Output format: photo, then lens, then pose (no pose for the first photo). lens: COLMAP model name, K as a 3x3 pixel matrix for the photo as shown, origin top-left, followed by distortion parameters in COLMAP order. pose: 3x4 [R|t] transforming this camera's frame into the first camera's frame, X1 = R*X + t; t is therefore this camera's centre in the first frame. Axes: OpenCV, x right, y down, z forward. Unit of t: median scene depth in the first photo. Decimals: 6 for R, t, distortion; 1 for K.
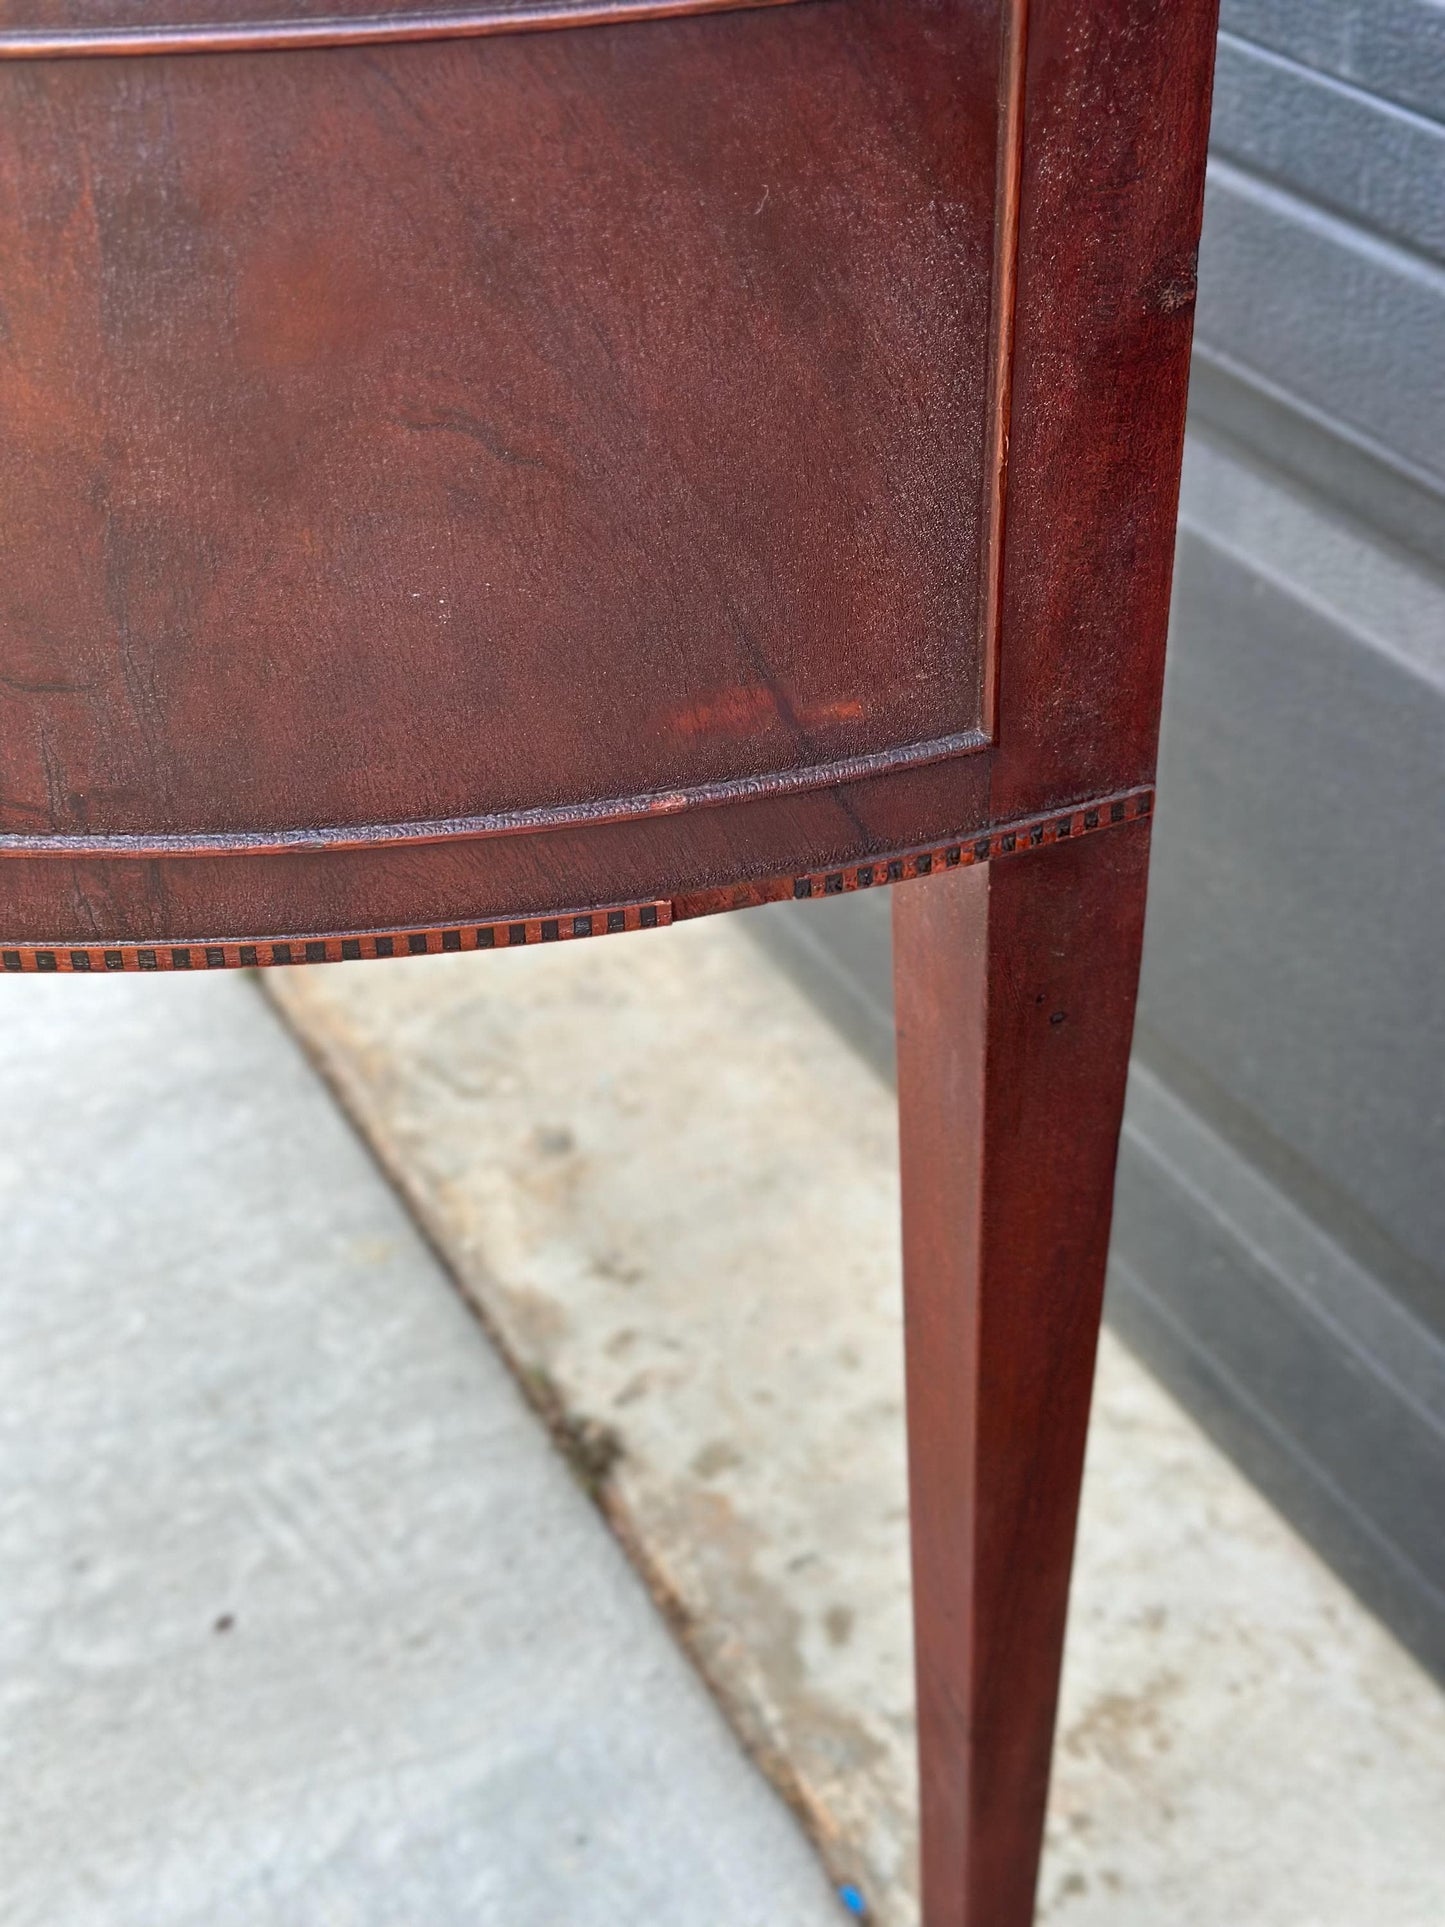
lens RADIAL K [[2719.0, 0, 716.4], [0, 2719.0, 969.9], [0, 0, 1]] dist [0.138360, 0.000000]
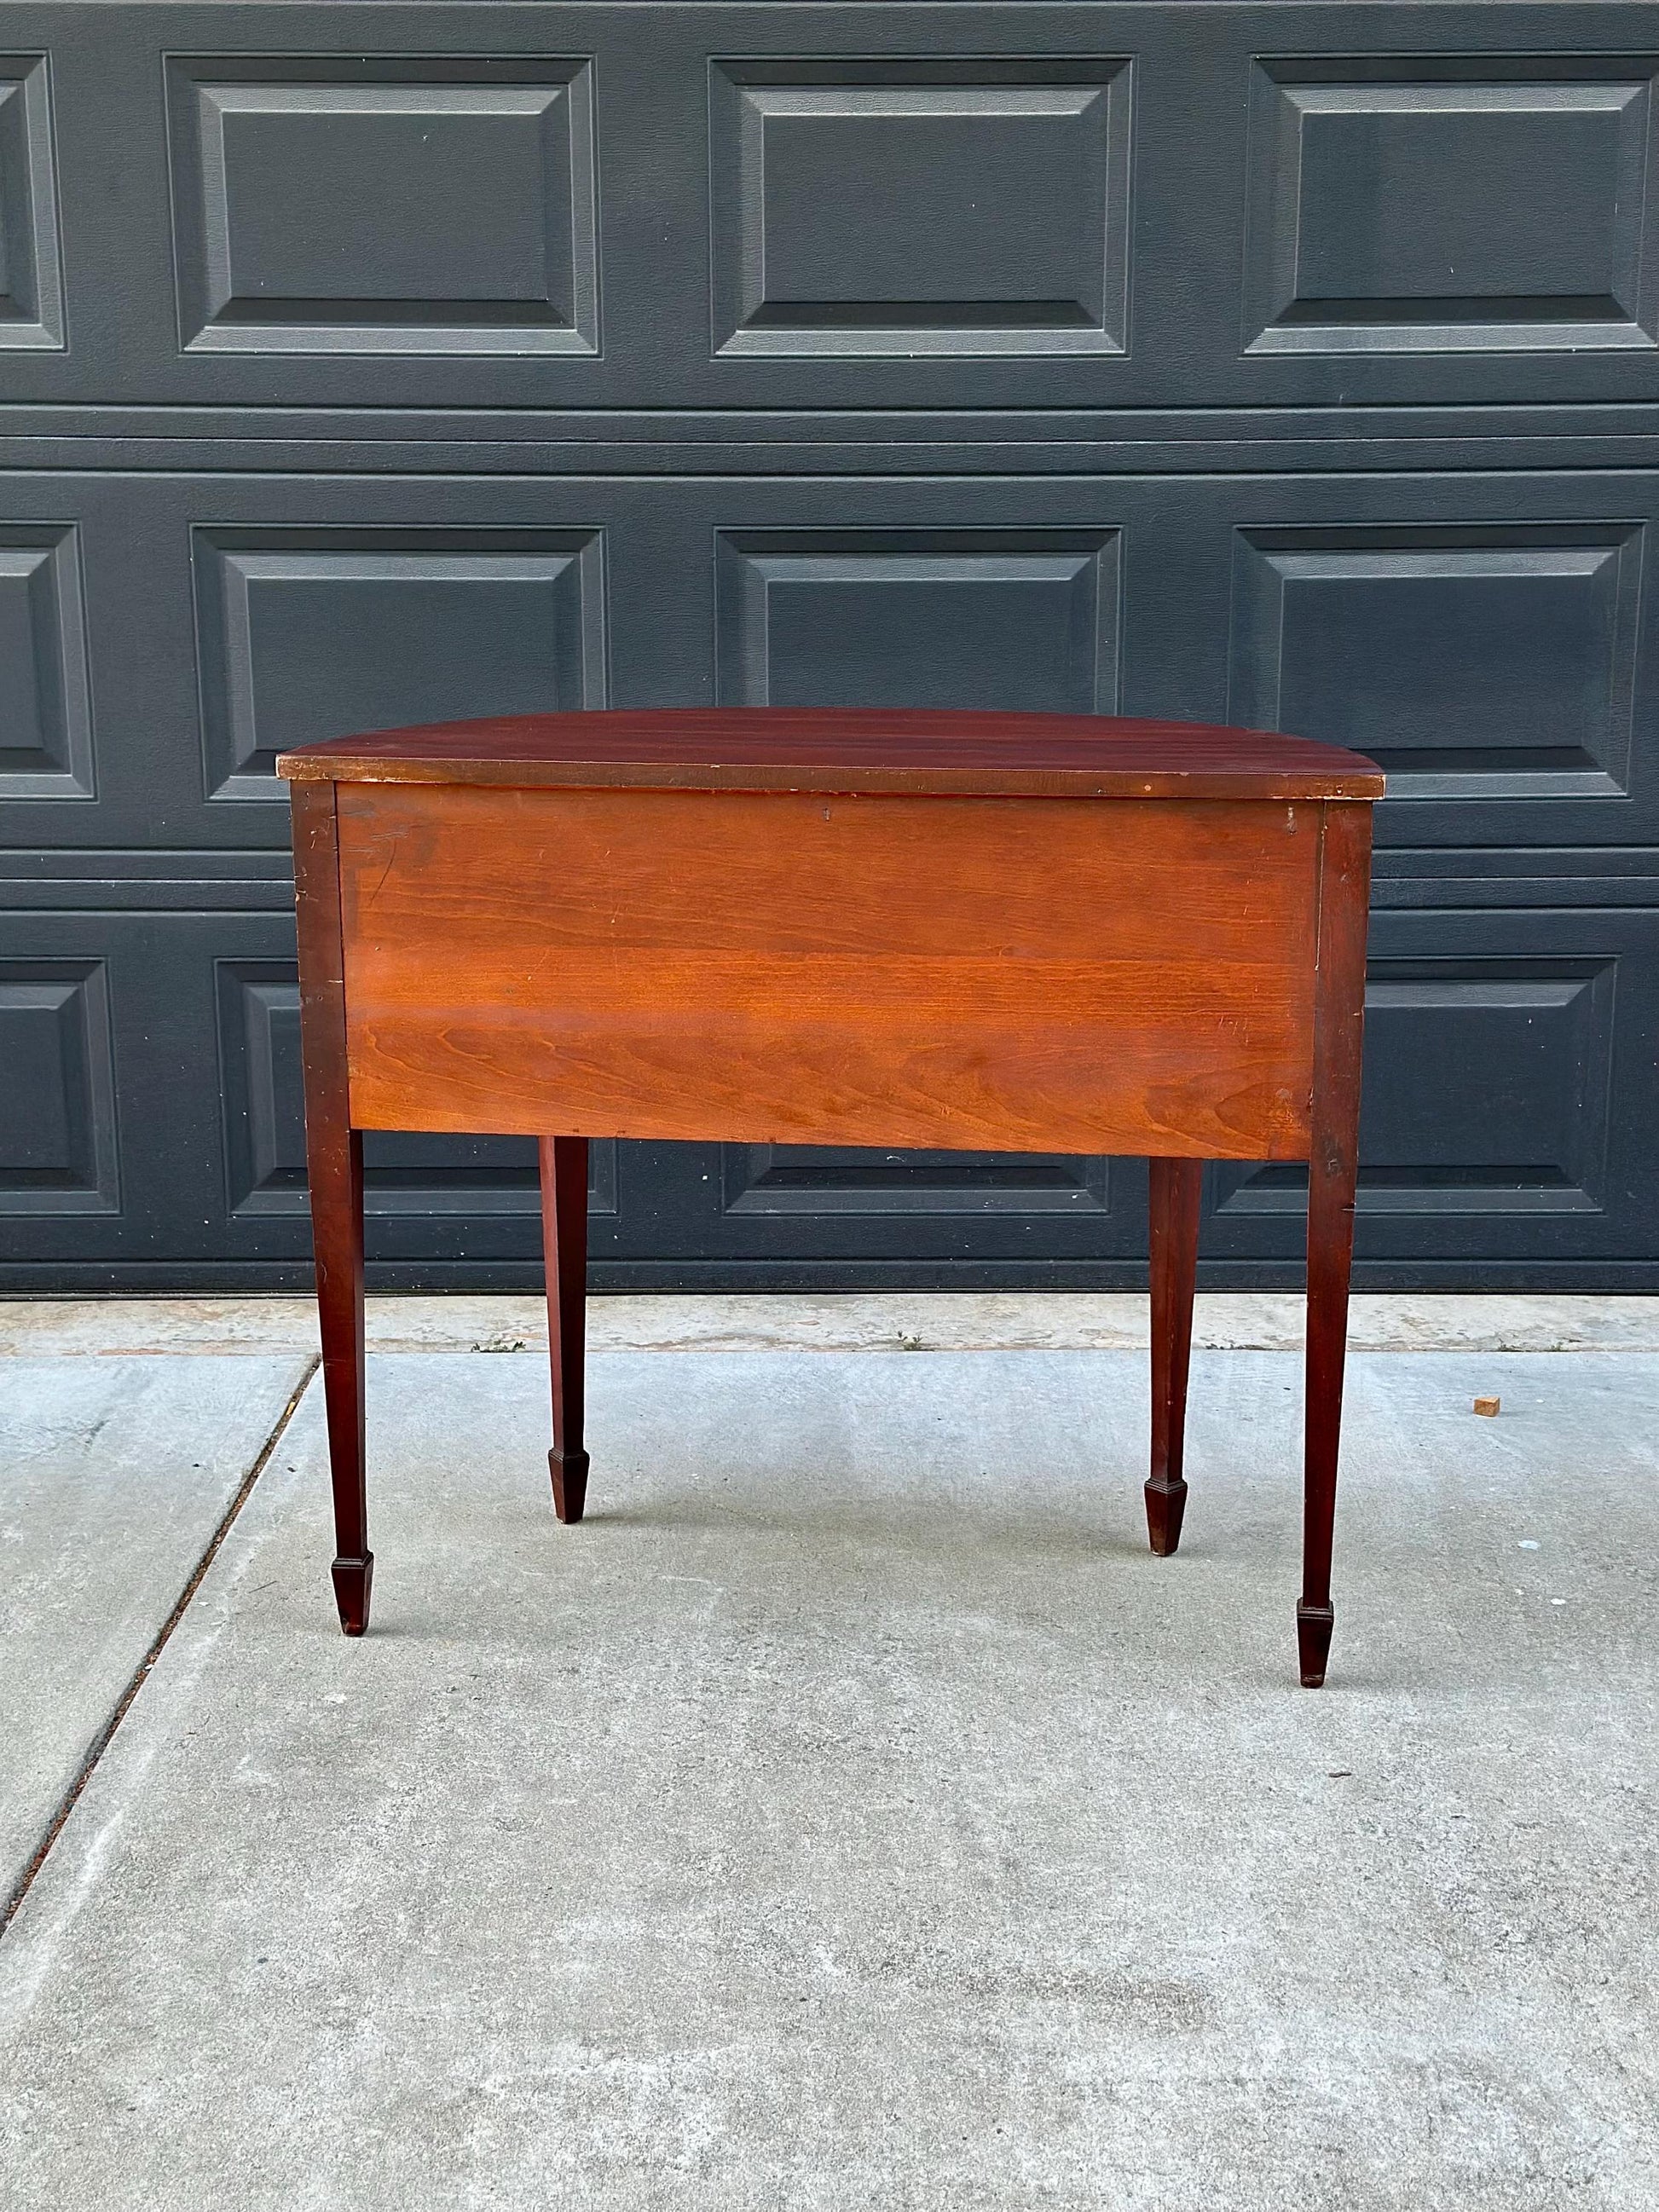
lens RADIAL K [[3121.4, 0, 842.2], [0, 3121.4, 1131.1], [0, 0, 1]] dist [0.138360, 0.000000]
pose [[0.442300, -0.189494, 0.876620, -3.367676], [0.503233, 0.861496, -0.067683, -0.024344], [-0.742379, 0.471081, 0.476400, -0.432414]]
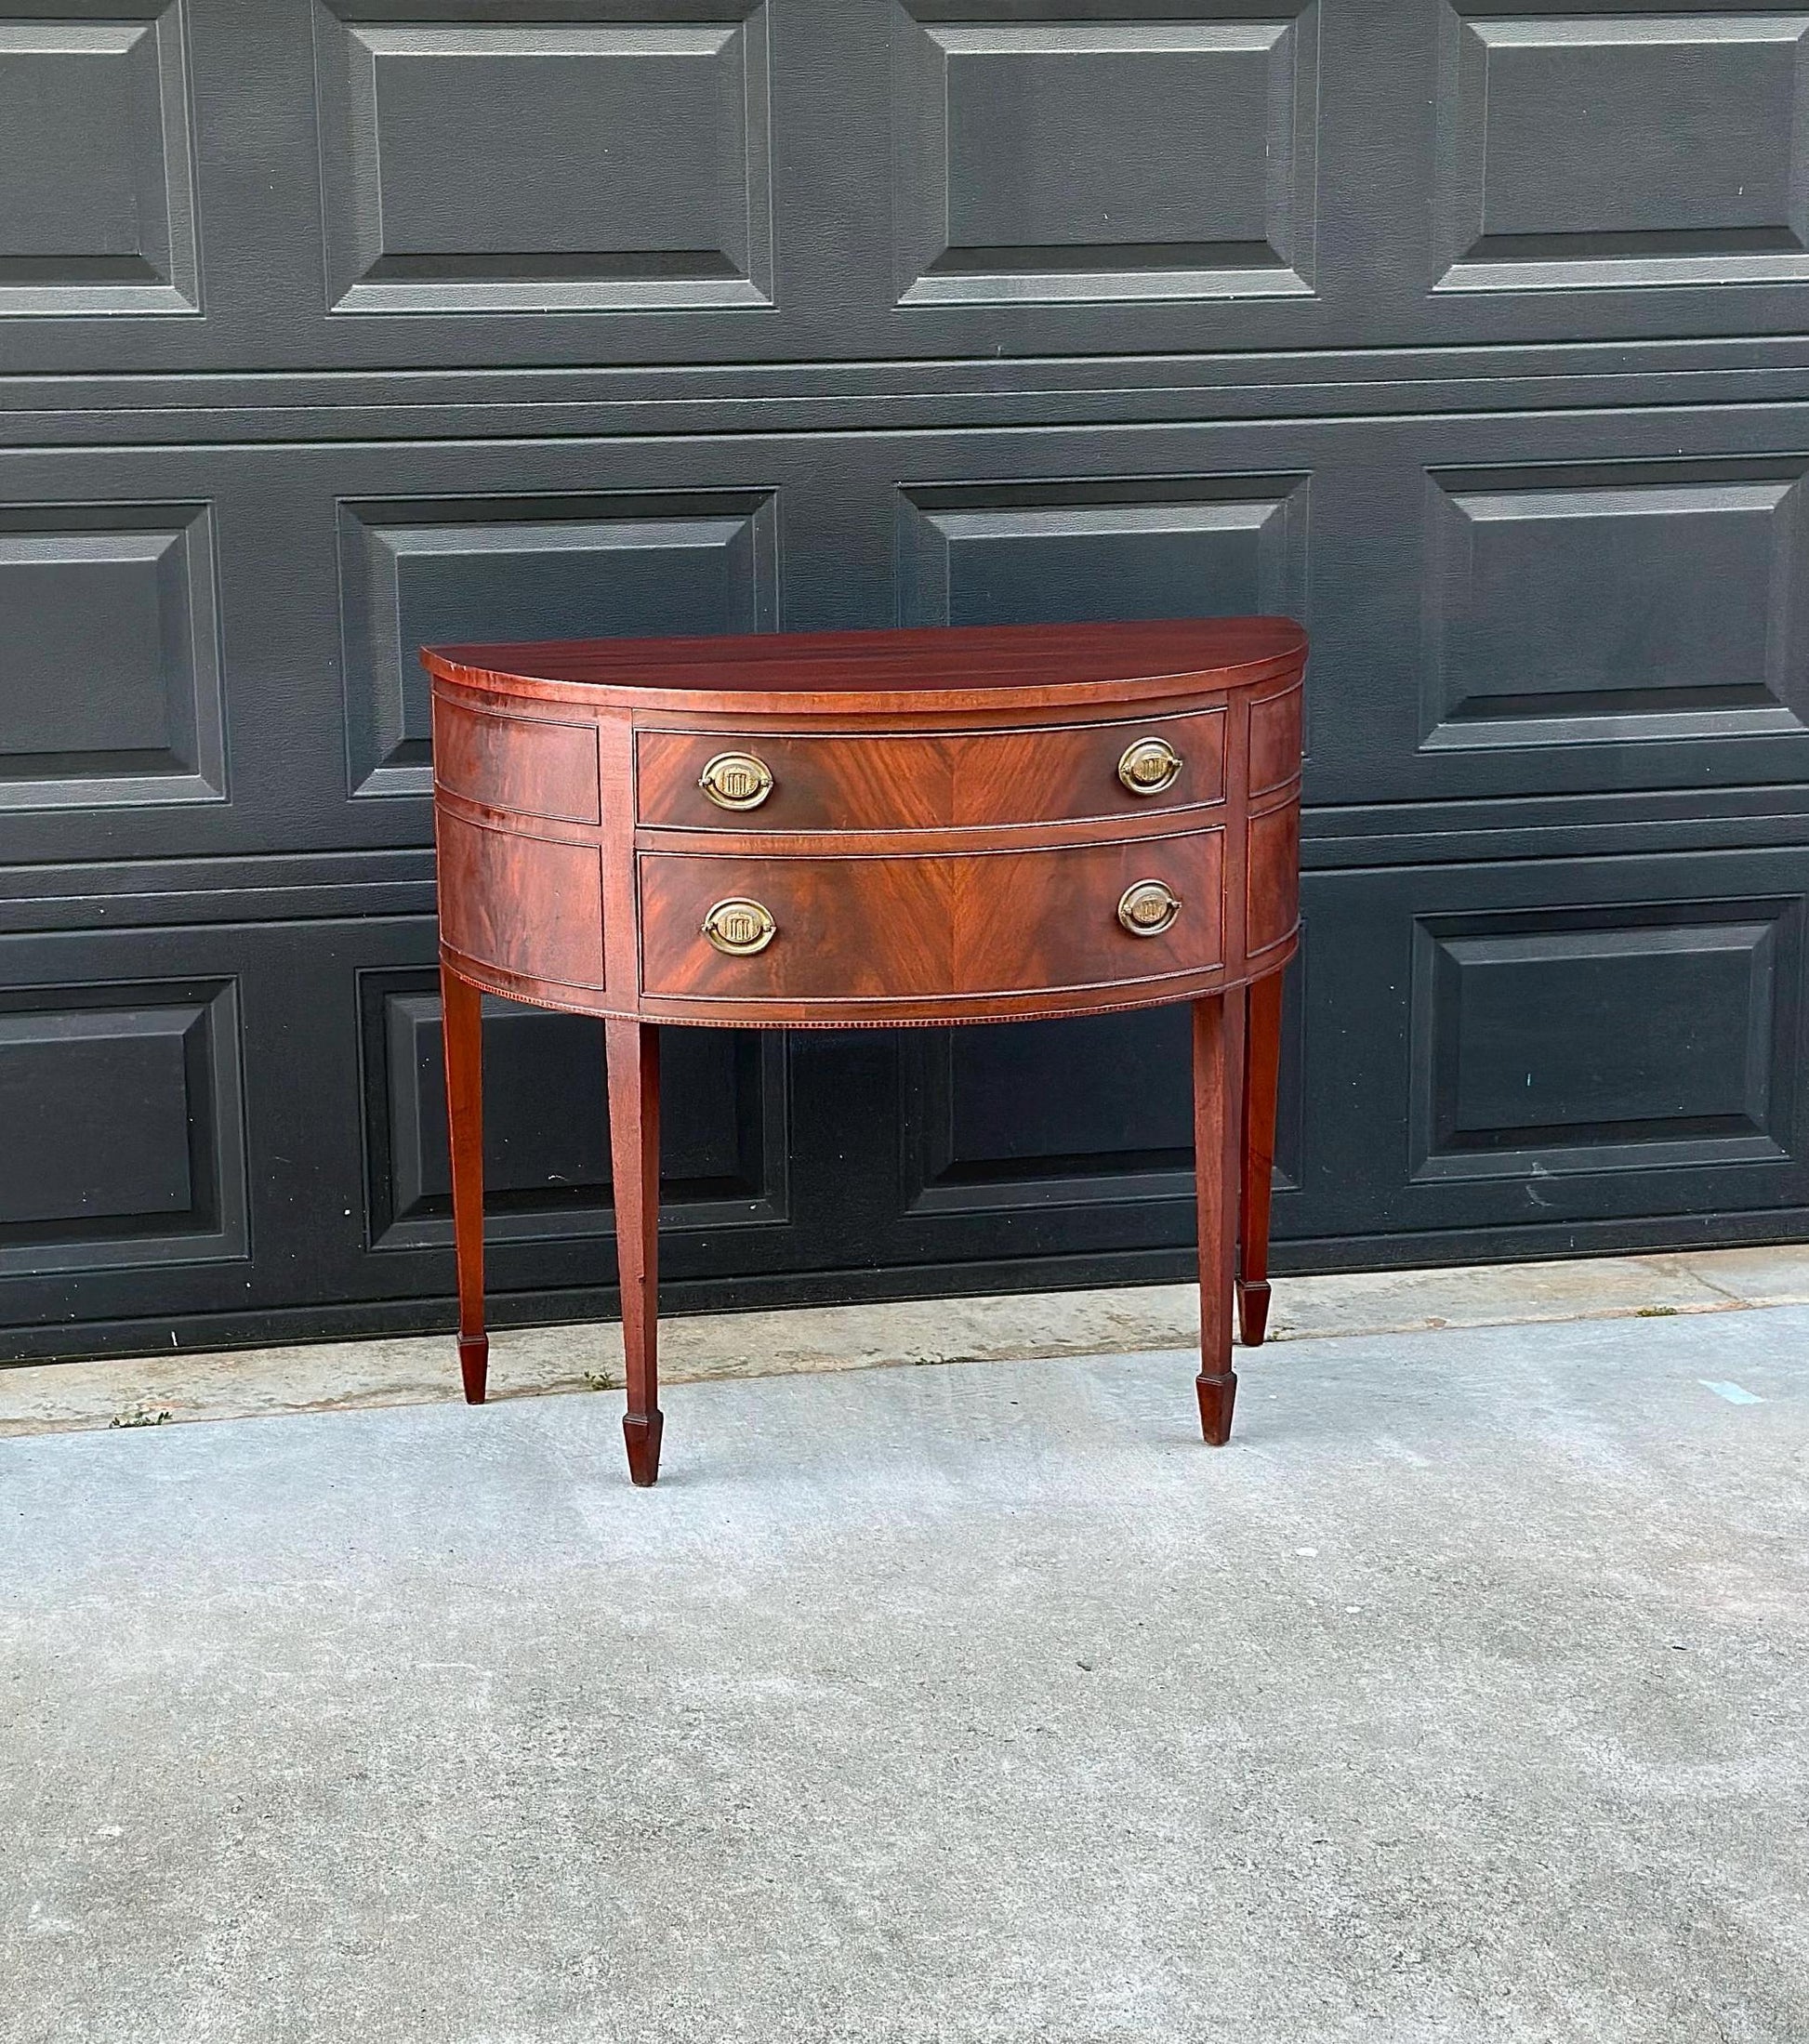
lens RADIAL K [[3730.6, 0, 832.8], [0, 3730.6, 1014.0], [0, 0, 1]] dist [0.147168, 0.000000]
pose [[0.260986, -0.196252, 0.945183, -3.805280], [0.553192, 0.832810, 0.020171, -0.284098], [-0.791116, 0.517603, 0.325917, -0.338696]]
